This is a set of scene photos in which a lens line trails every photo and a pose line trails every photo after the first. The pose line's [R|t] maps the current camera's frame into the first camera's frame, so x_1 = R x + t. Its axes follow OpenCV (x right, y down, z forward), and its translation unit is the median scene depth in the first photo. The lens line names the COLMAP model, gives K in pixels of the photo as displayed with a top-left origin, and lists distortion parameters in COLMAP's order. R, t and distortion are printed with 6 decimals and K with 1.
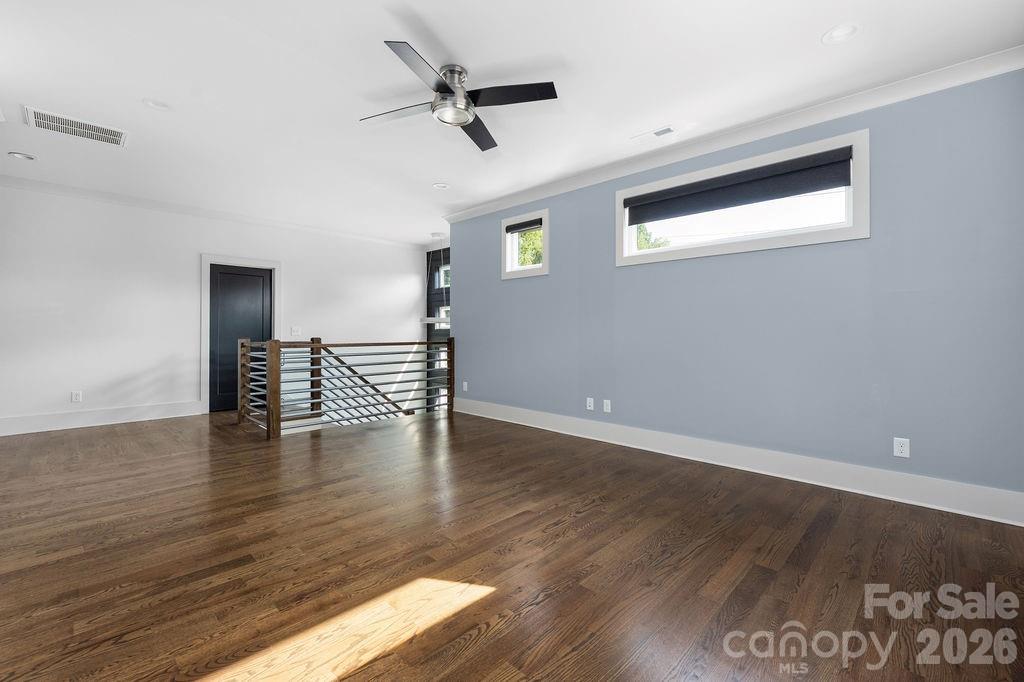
lens RADIAL K [[434.2, 0, 512.8], [0, 434.2, 334.8], [0, 0, 1]] dist [0.000117, -0.000007]
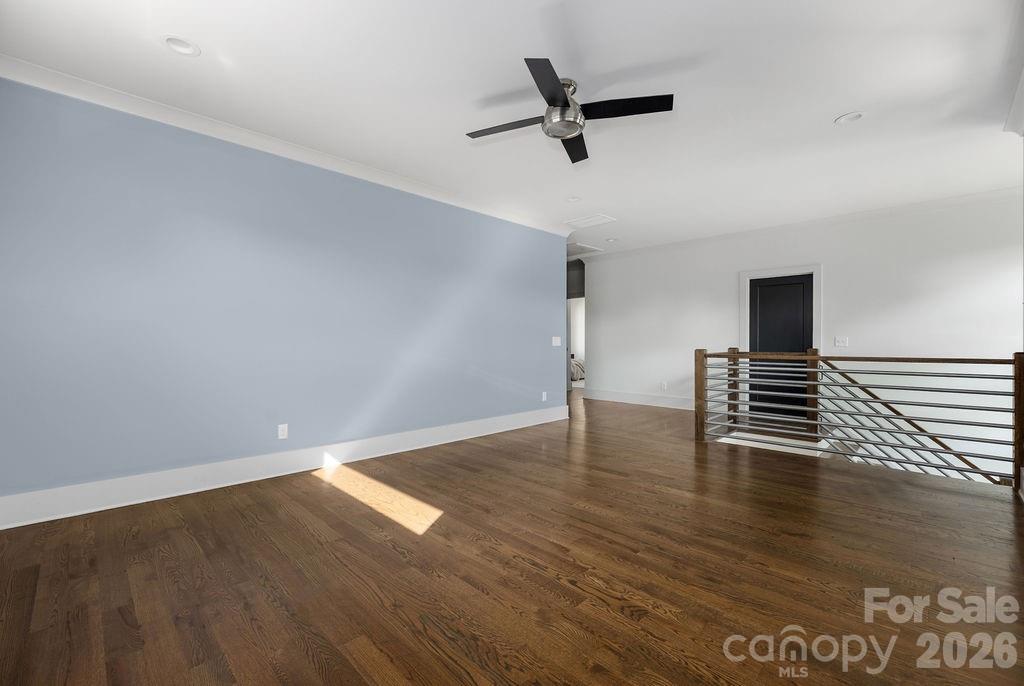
lens RADIAL K [[434.2, 0, 512.8], [0, 434.2, 336.8], [0, 0, 1]] dist [0.000117, -0.000007]
pose [[-0.004396, -0.012969, -0.999906, 0.825042], [-0.003733, 0.999909, -0.012952, -0.007276], [0.999983, 0.003676, -0.004444, 0.810862]]
